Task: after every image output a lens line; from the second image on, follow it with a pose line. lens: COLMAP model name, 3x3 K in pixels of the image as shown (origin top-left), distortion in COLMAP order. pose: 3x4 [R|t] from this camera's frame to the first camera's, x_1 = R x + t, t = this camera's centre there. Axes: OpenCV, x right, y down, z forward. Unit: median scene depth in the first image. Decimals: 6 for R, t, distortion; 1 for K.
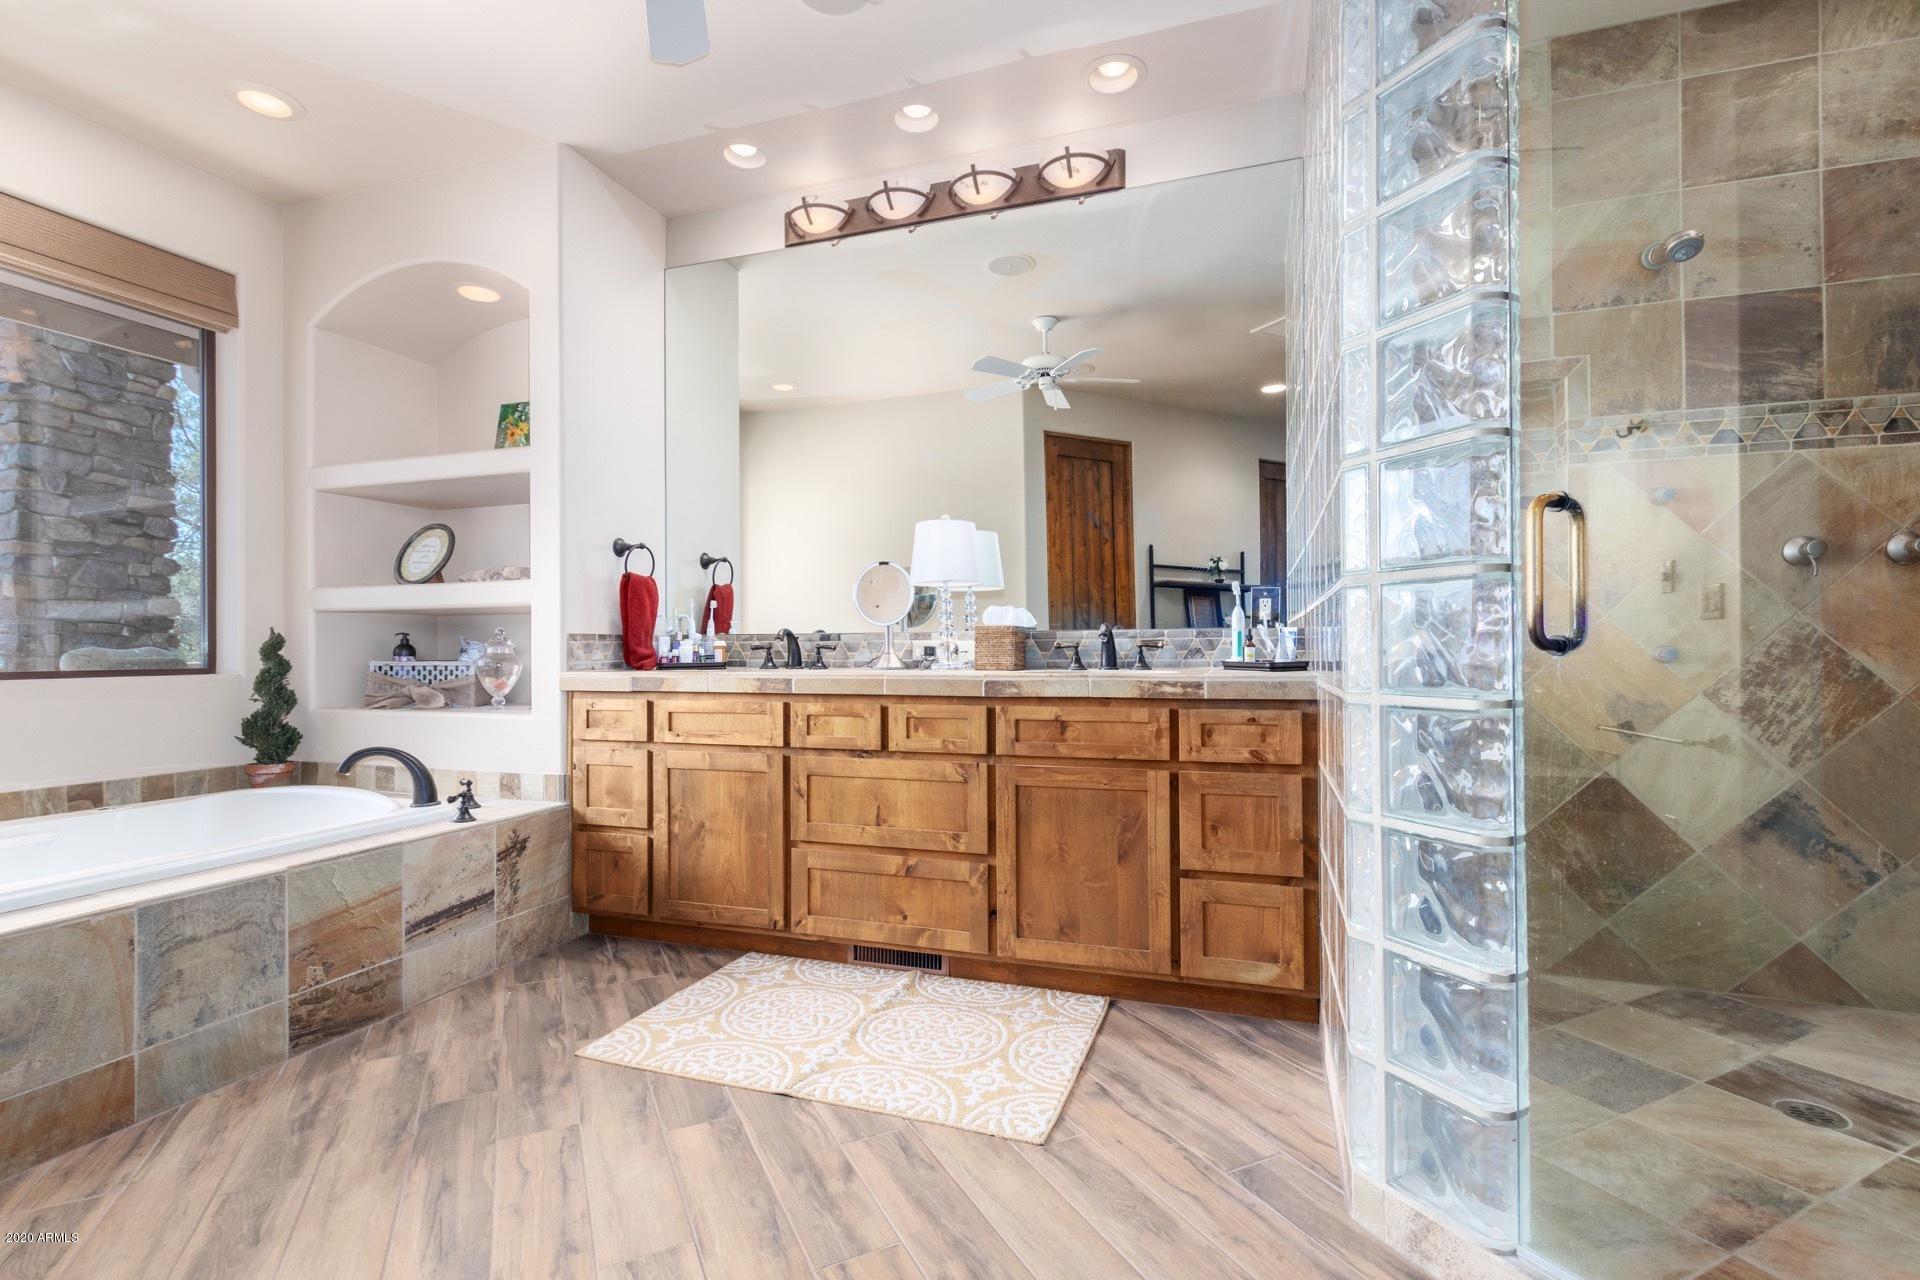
lens RADIAL K [[871.8, 0, 951.6], [0, 871.8, 644.8], [0, 0, 1]] dist [0.007288, -0.003817]
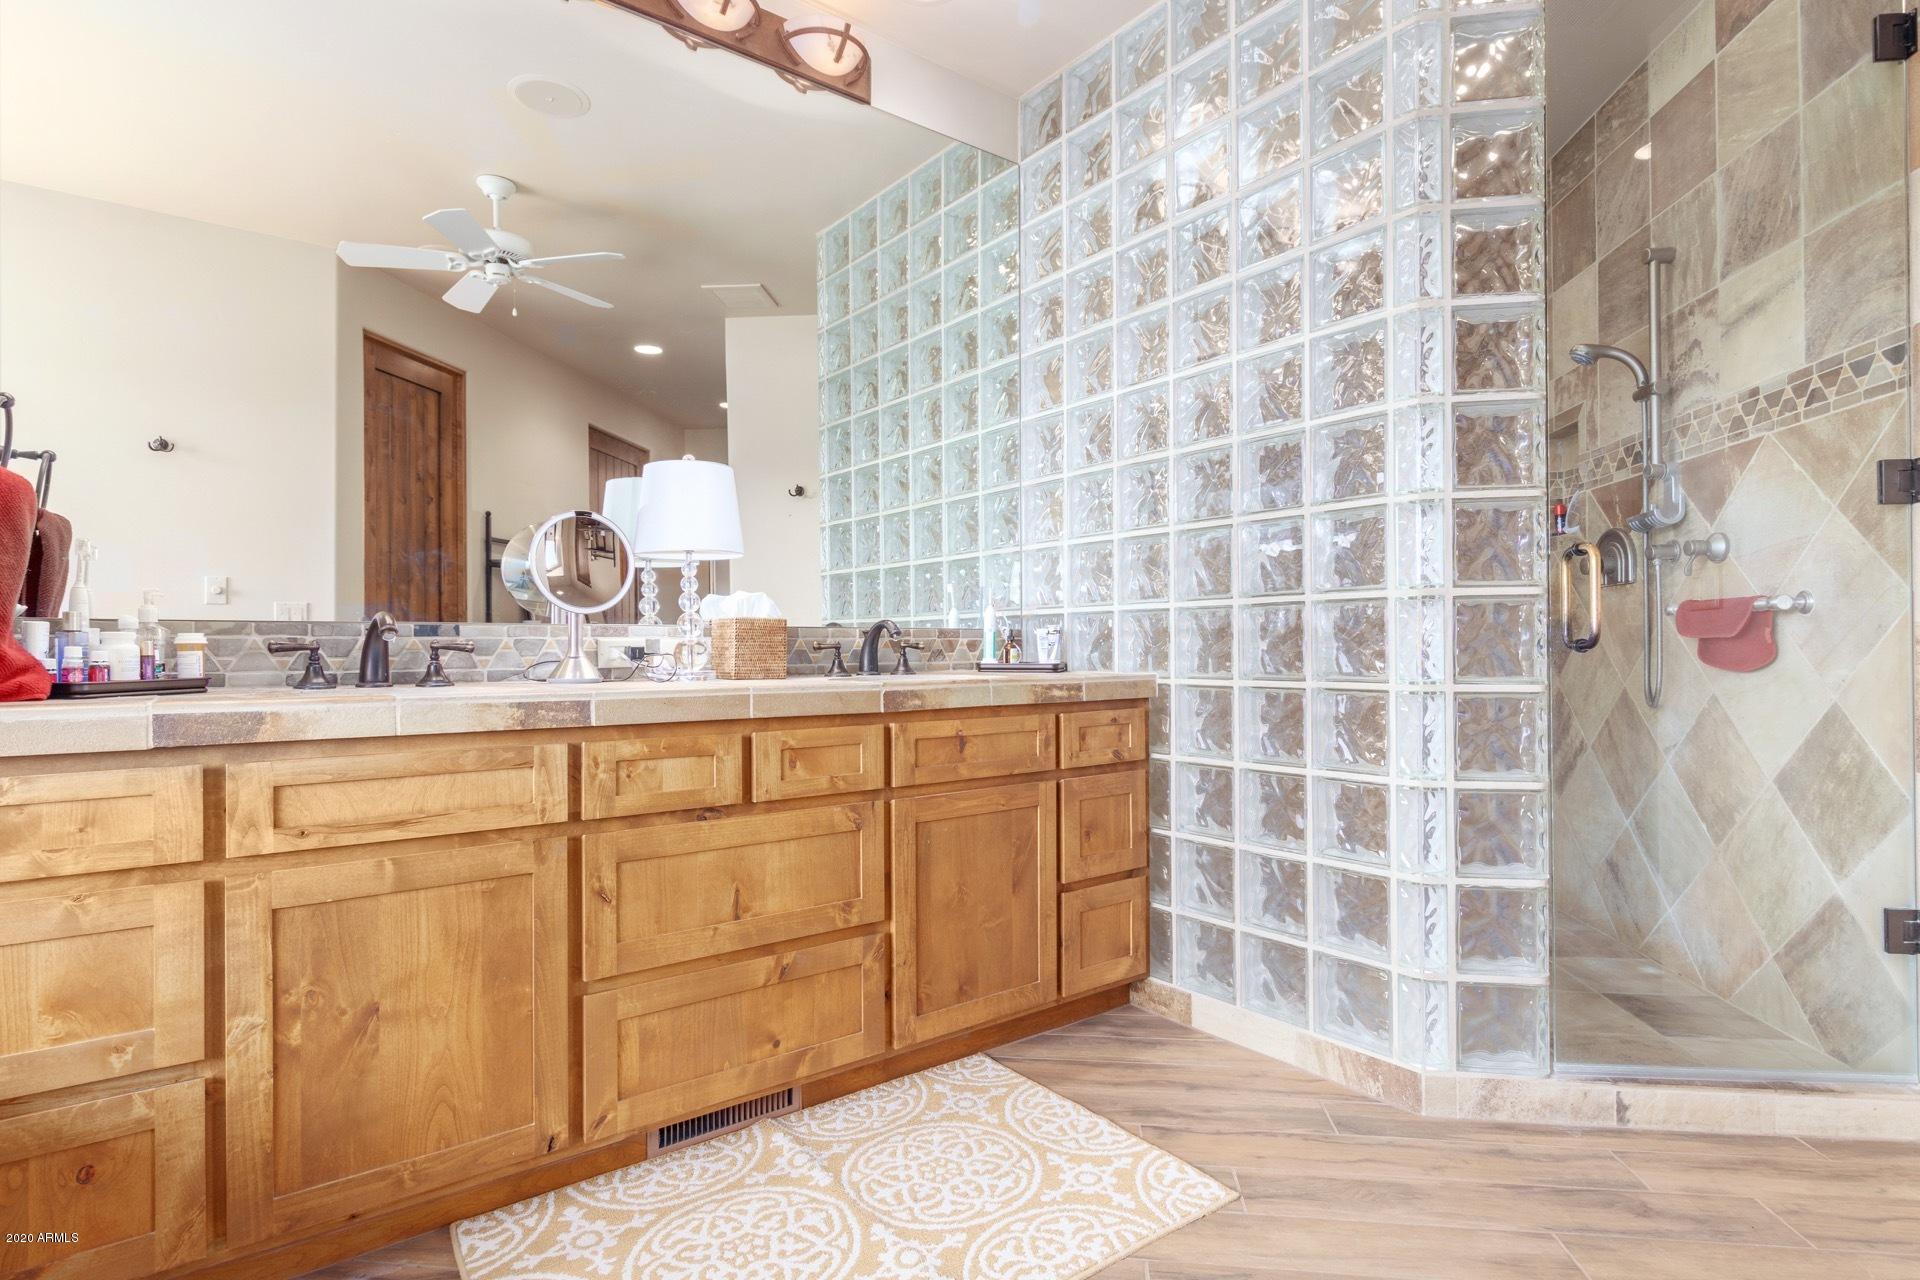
lens RADIAL K [[979.7, 0, 951.6], [0, 979.7, 638.9], [0, 0, 1]] dist [0.001000, 0.000948]
pose [[0.553058, 0.009471, 0.833089, -0.594258], [-0.003635, 0.999953, -0.008955, 0.002738], [-0.833135, 0.001924, 0.553066, 0.446029]]
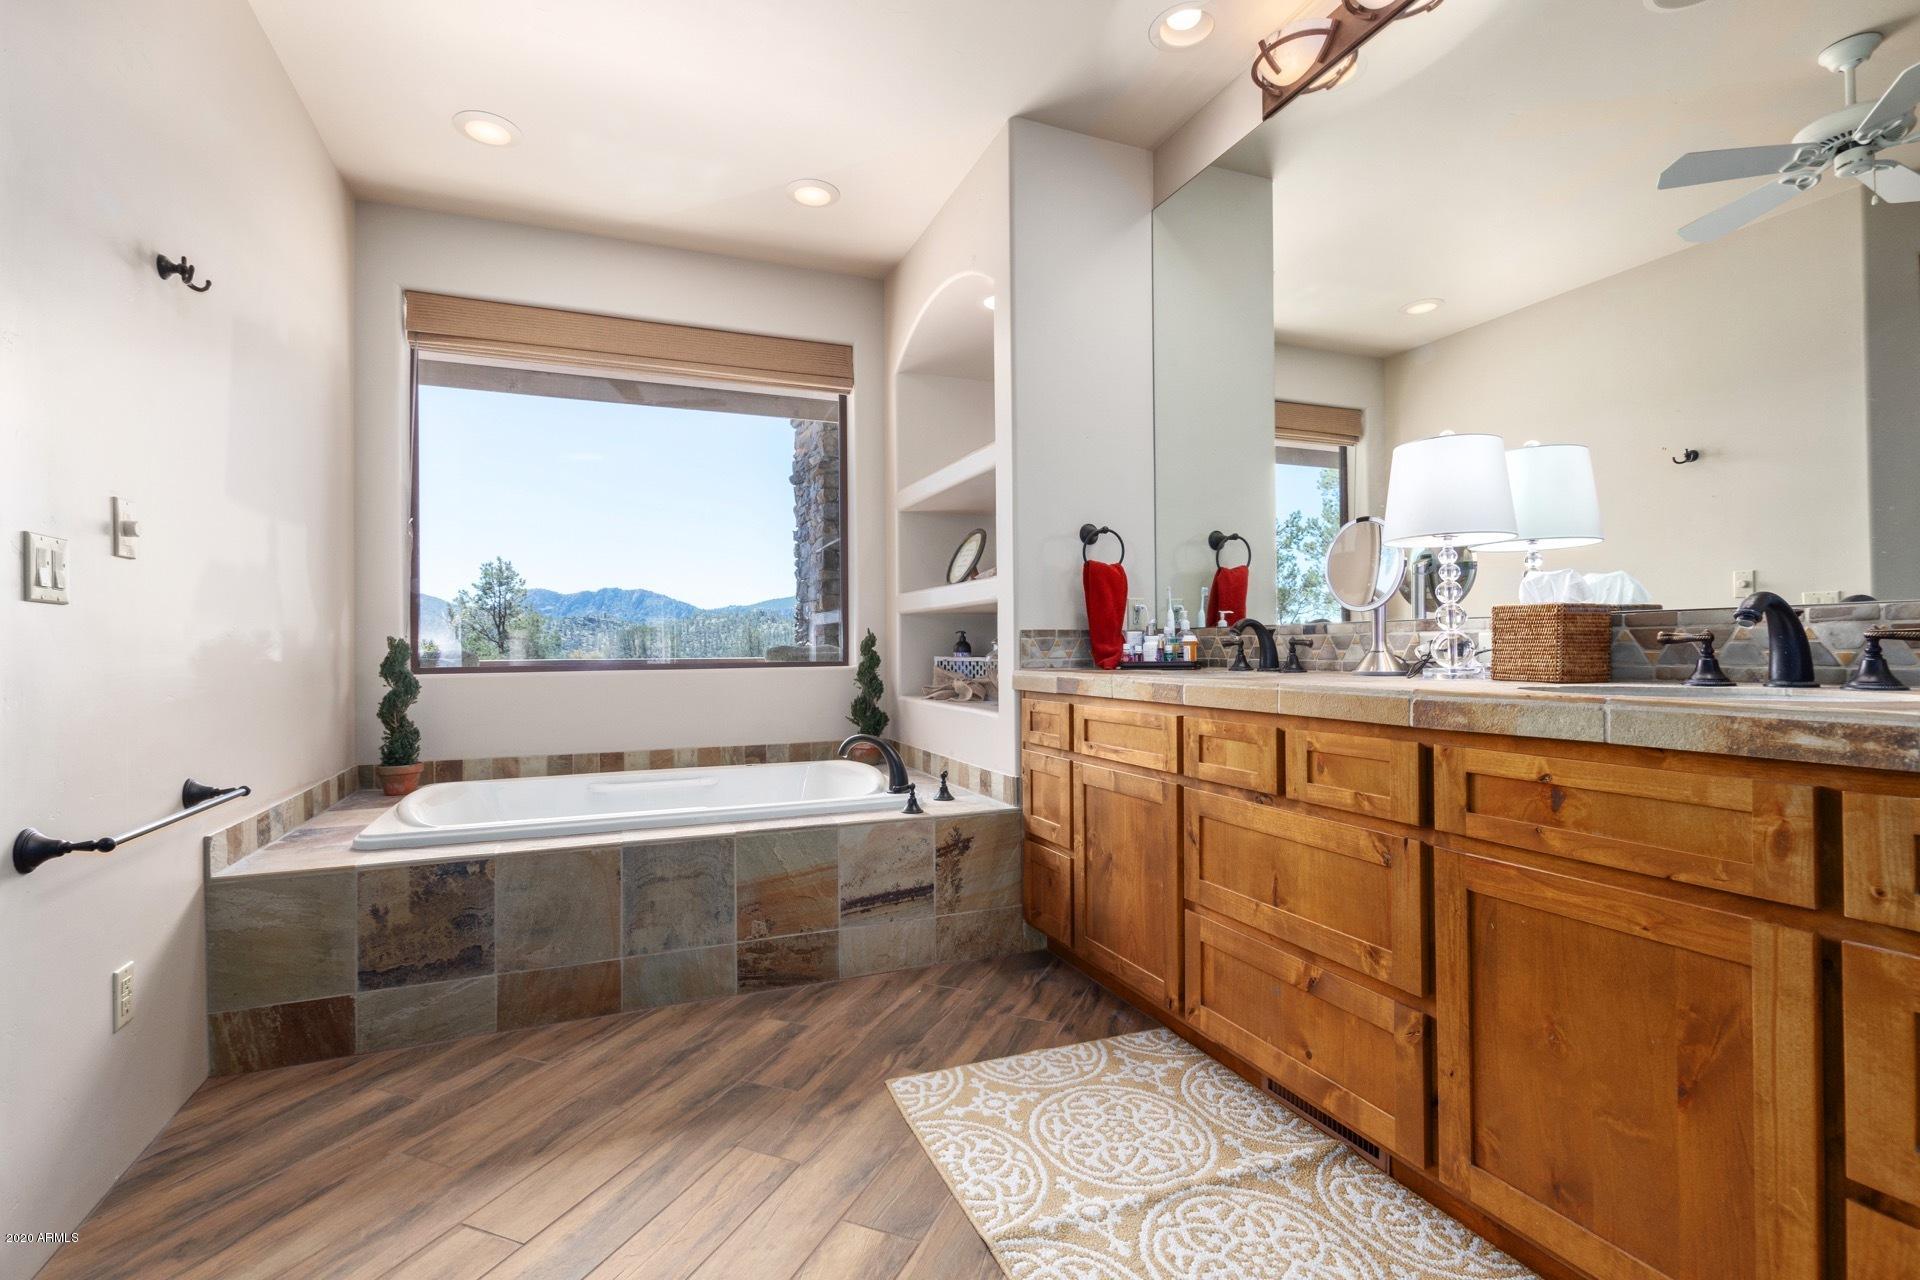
lens RADIAL K [[871.8, 0, 952.0], [0, 871.8, 643.4], [0, 0, 1]] dist [0.007288, -0.003817]
pose [[0.658852, -0.004335, -0.752260, 0.255204], [0.009104, 0.999956, 0.002211, -0.000678], [0.752218, -0.008305, 0.658862, 0.355023]]
